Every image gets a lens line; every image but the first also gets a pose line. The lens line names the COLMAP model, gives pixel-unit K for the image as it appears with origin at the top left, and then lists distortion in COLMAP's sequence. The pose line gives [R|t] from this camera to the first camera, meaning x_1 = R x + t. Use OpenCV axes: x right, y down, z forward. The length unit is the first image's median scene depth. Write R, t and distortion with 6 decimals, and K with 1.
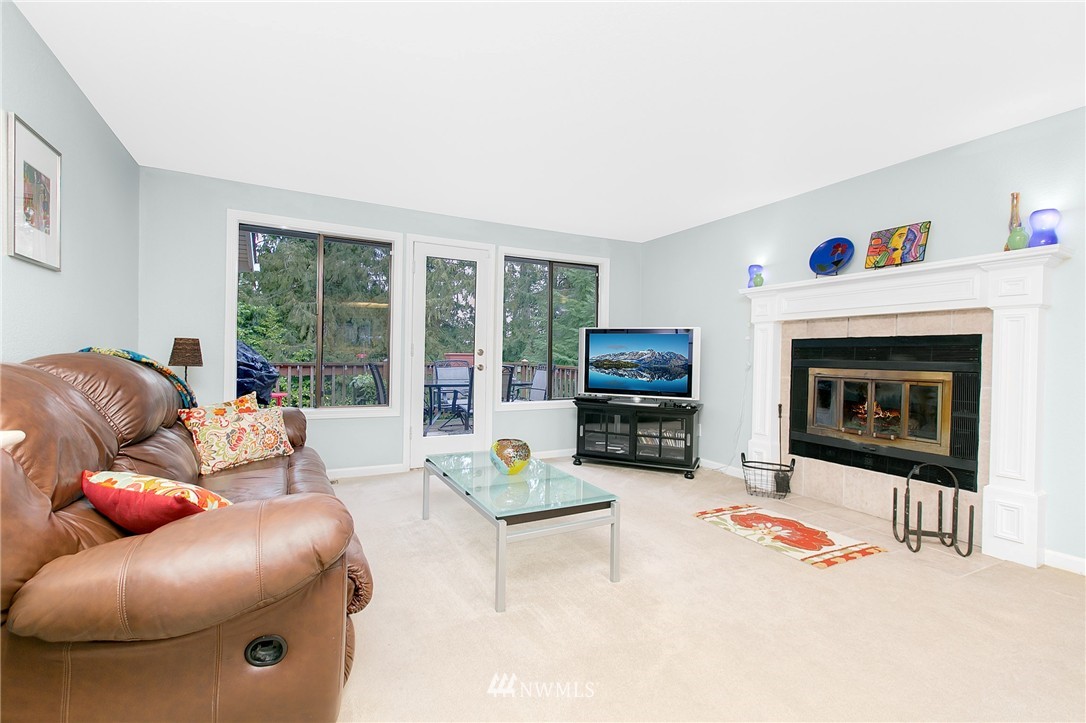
lens RADIAL K [[474.9, 0, 537.3], [0, 474.9, 359.7], [0, 0, 1]] dist [0.001909, 0.000750]
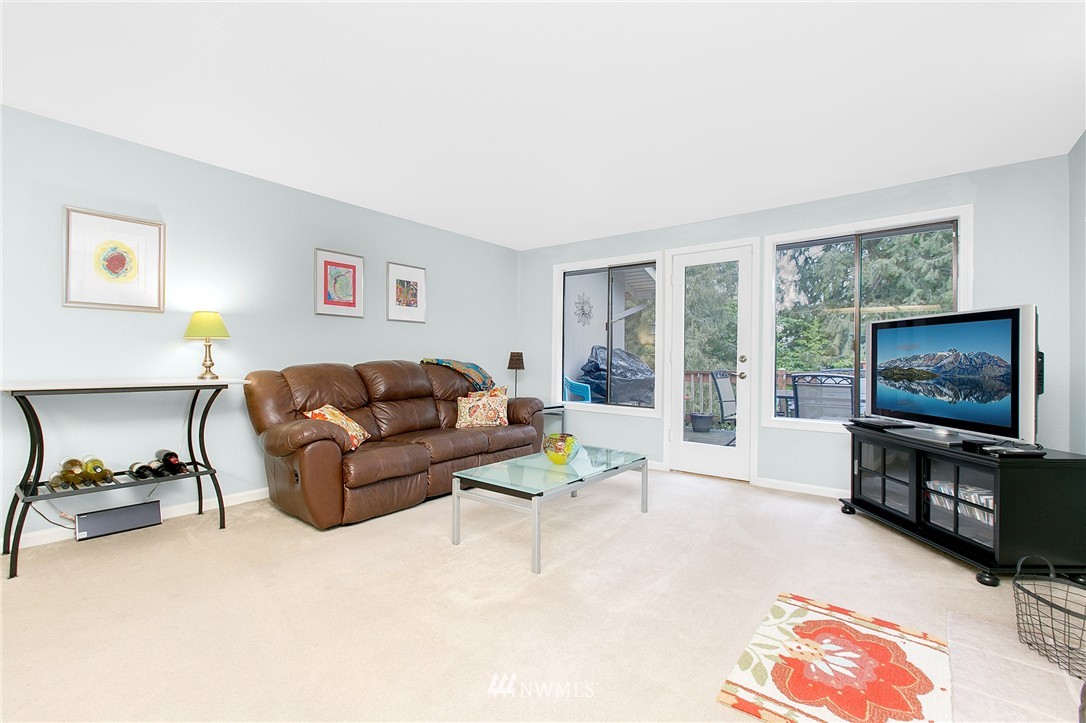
lens RADIAL K [[474.9, 0, 537.3], [0, 474.9, 359.7], [0, 0, 1]] dist [0.001909, 0.000750]
pose [[0.417155, -0.014832, -0.908714, 0.674722], [-0.011067, 0.999710, -0.021398, 0.012235], [0.908768, 0.018983, 0.416870, 0.336919]]
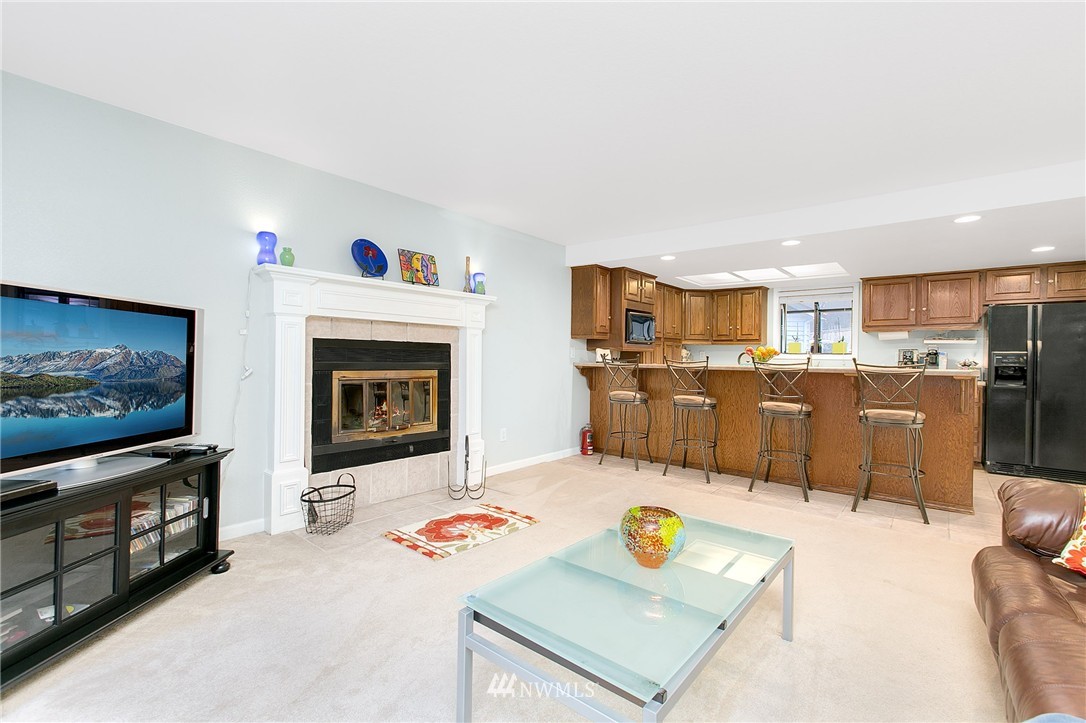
lens RADIAL K [[474.9, 0, 537.3], [0, 474.9, 359.7], [0, 0, 1]] dist [0.001909, 0.000750]
pose [[-0.399018, -0.024111, 0.916626, -0.395529], [-0.013545, 0.999700, 0.020400, -0.027301], [-0.916843, -0.004275, -0.399225, 0.984010]]
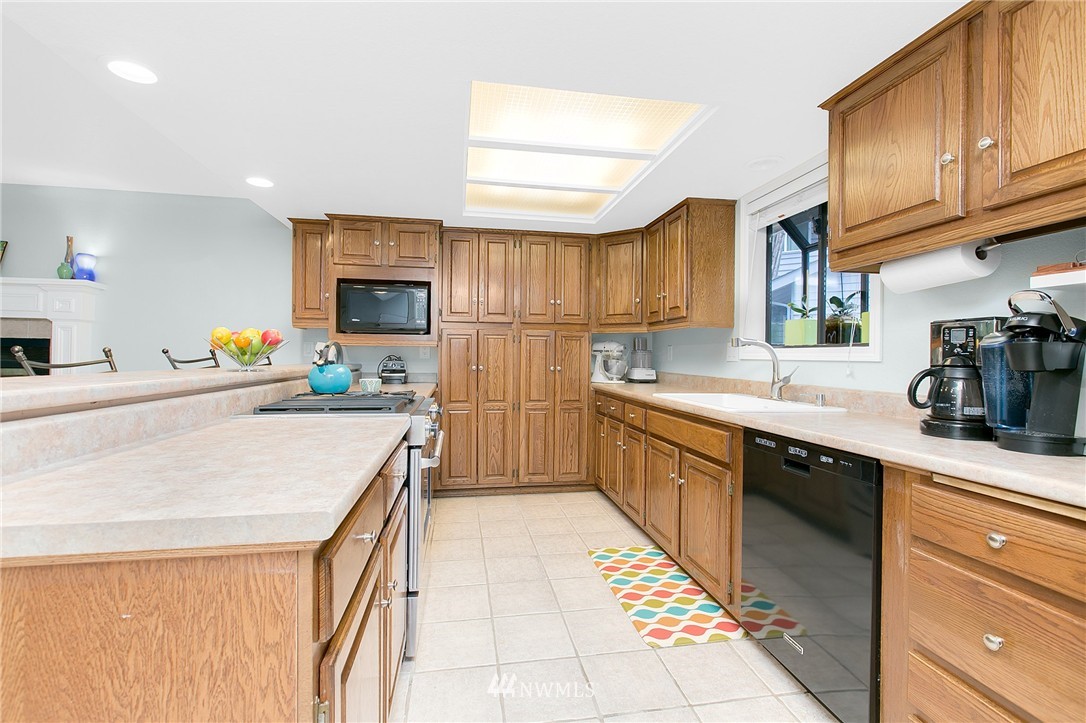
lens RADIAL K [[479.0, 0, 543.0], [0, 479.0, 361.5], [0, 0, 1]] dist [0.000574, 0.000133]
pose [[0.286581, -0.018221, 0.957883, 0.049640], [-0.003871, 0.999789, 0.020176, -0.017552], [-0.958048, -0.009490, 0.286450, -0.479116]]
